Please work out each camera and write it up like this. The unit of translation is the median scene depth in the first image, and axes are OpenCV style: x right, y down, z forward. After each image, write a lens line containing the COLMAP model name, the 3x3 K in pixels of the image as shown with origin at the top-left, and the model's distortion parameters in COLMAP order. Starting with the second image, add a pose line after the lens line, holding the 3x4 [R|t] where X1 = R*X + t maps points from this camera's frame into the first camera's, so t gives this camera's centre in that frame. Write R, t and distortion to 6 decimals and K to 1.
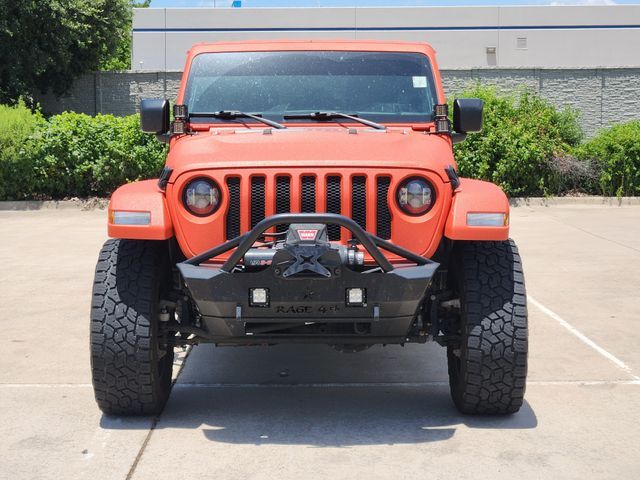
lens RADIAL K [[1230.6, 0, 321.5], [0, 1230.6, 218.6], [0, 0, 1]] dist [-0.658855, 6.668188]
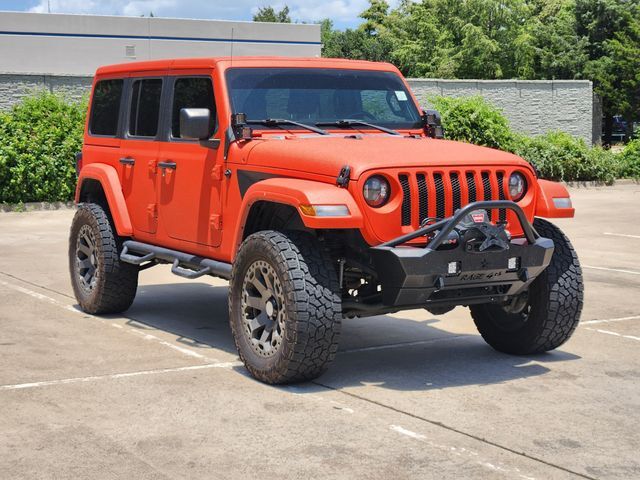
lens RADIAL K [[1181.7, 0, 319.9], [0, 1181.7, 295.8], [0, 0, 1]] dist [-0.041796, 0.213036]
pose [[0.867389, -0.070957, 0.492546, -0.723326], [0.039861, 0.996508, 0.073362, -0.002850], [-0.496032, -0.044000, 0.867189, 0.014803]]
